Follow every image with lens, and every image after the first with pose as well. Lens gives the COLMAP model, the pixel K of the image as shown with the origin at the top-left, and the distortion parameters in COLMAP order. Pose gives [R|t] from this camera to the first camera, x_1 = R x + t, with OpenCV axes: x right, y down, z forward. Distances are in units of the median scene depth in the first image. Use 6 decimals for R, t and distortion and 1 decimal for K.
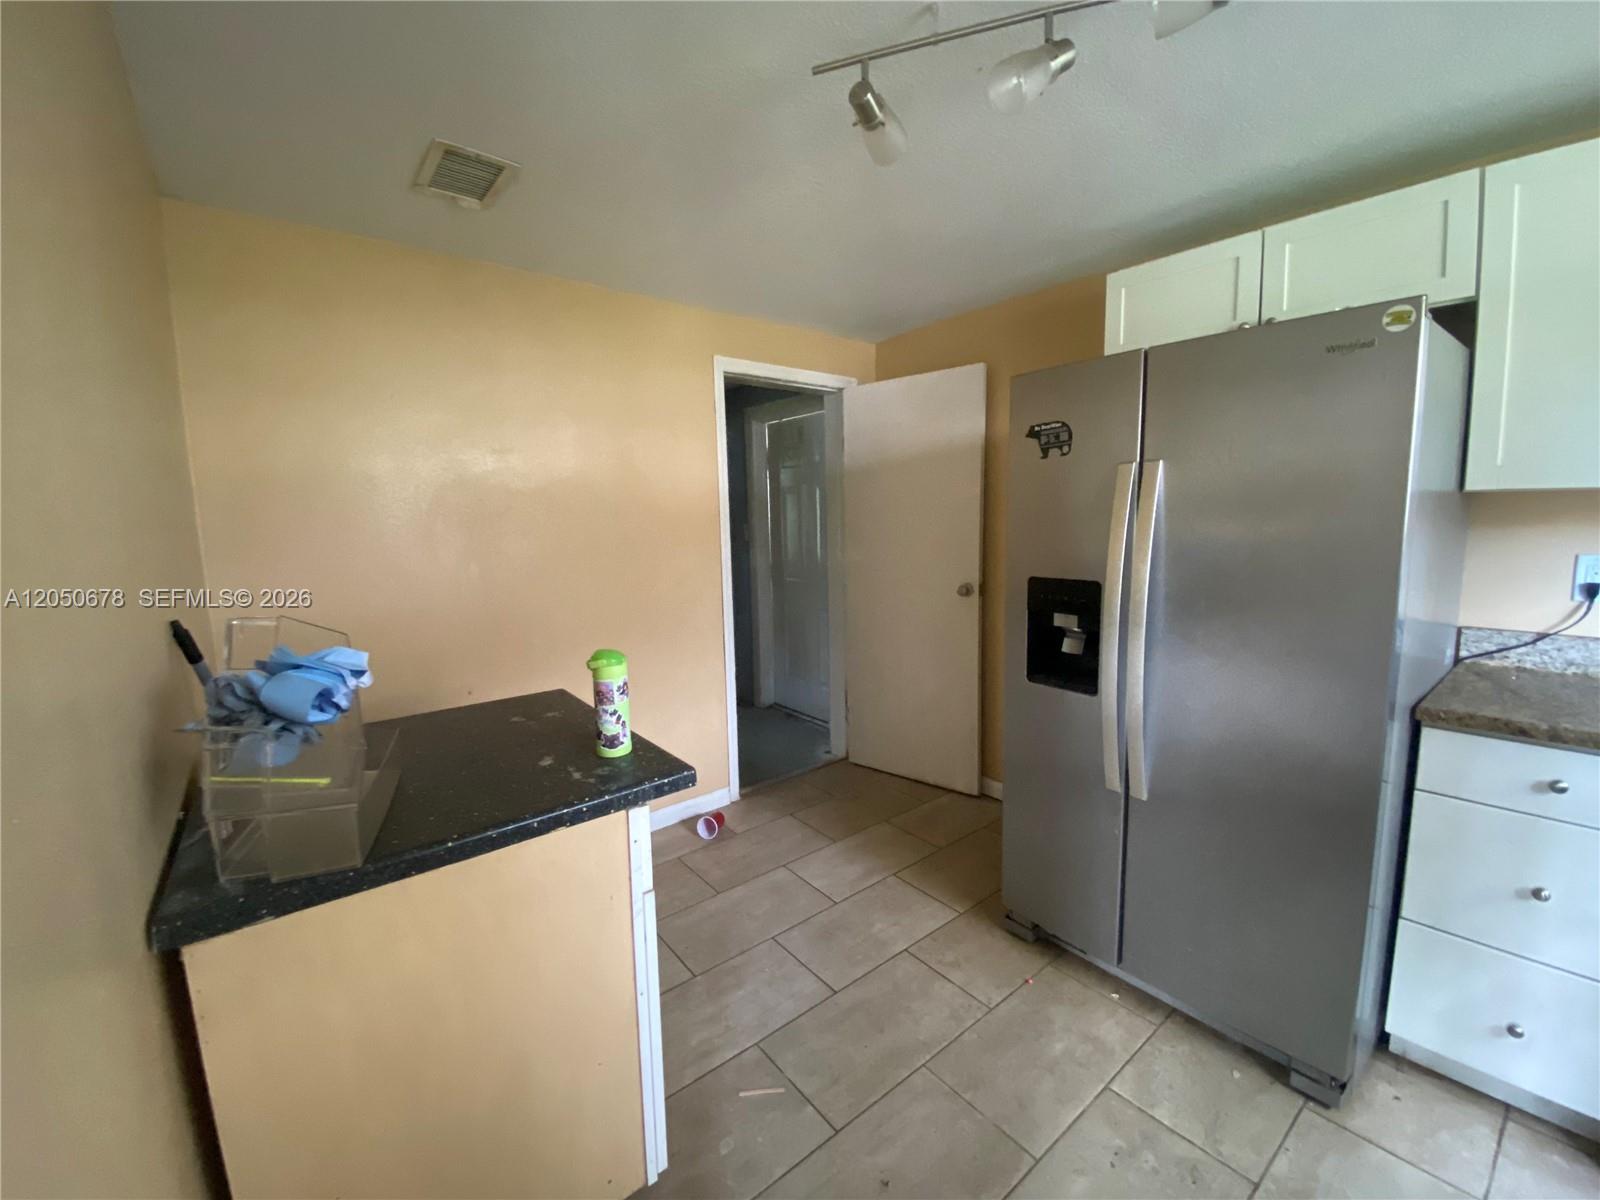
lens RADIAL K [[662.6, 0, 782.6], [0, 662.6, 584.7], [0, 0, 1]] dist [0.011878, -0.018478]
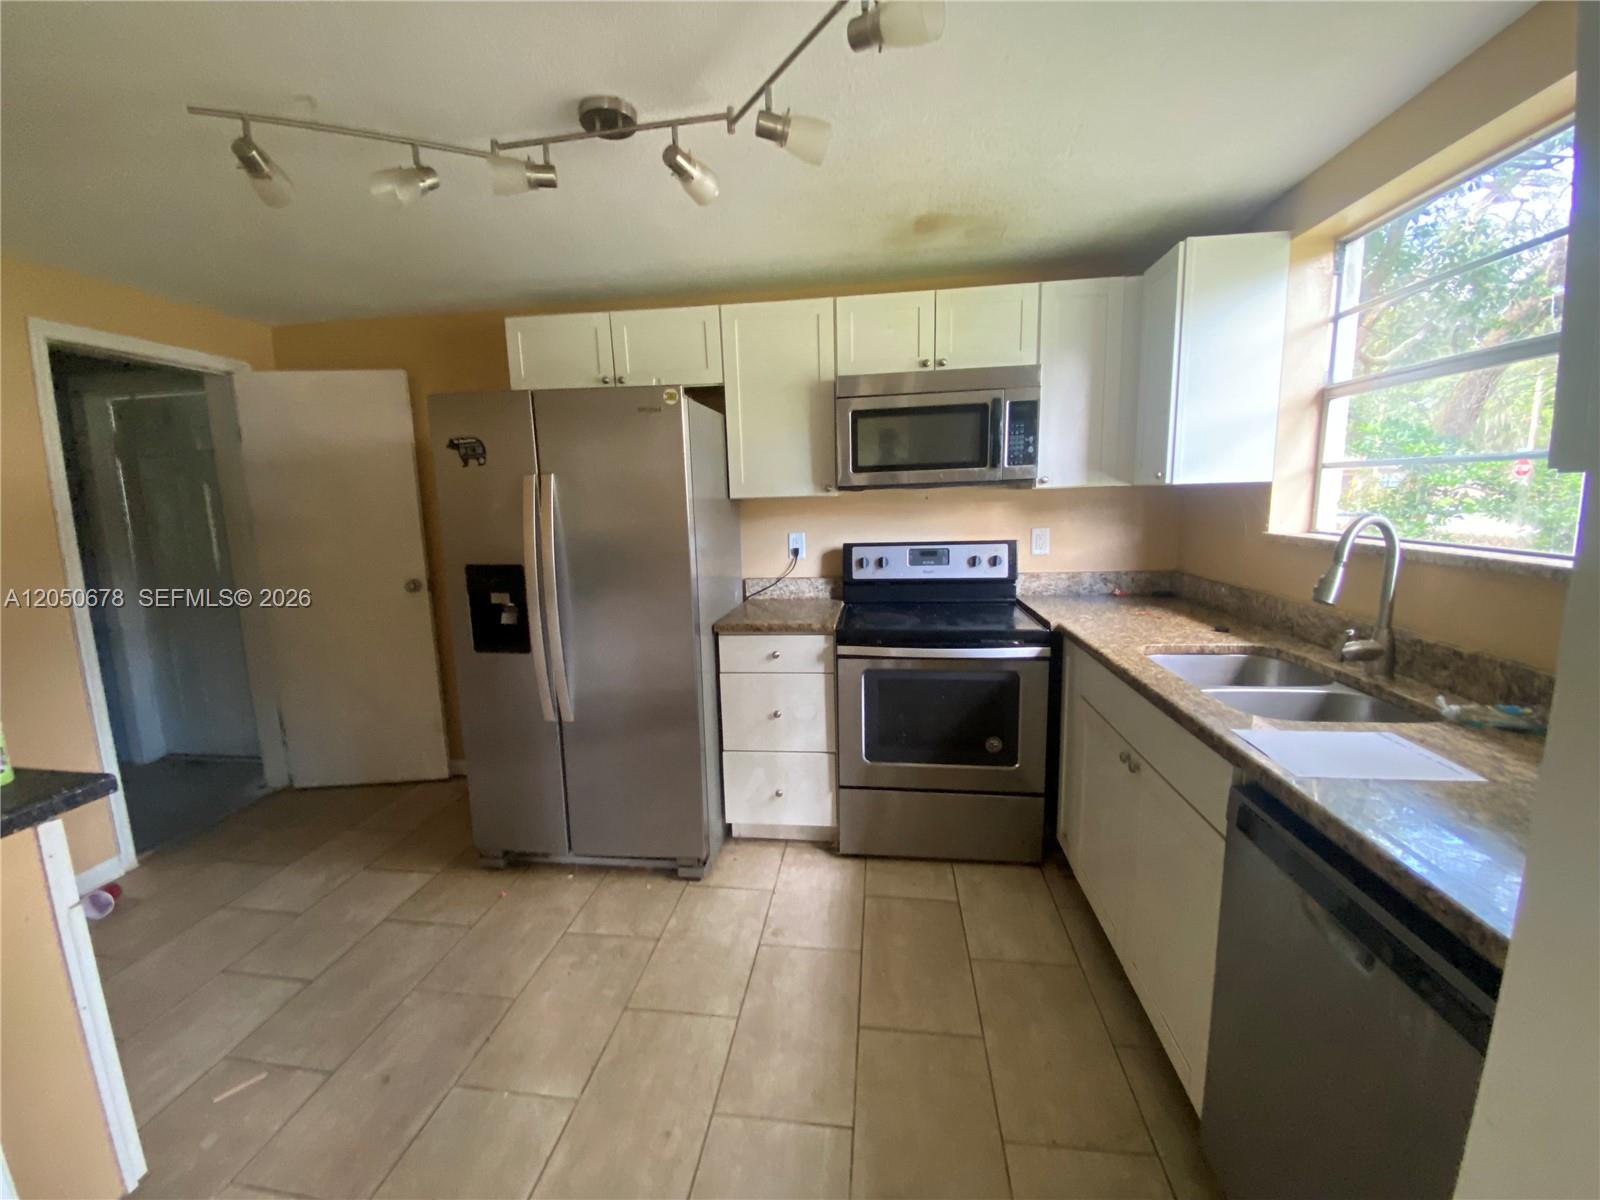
lens RADIAL K [[648.7, 0, 800.0], [0, 648.7, 600.0], [0, 0, 1]] dist [0.024027, -0.020420]
pose [[0.698585, -0.101625, 0.708274, -0.050460], [0.082719, 0.994696, 0.061133, 0.031096], [-0.710730, 0.015881, 0.703286, -0.277925]]
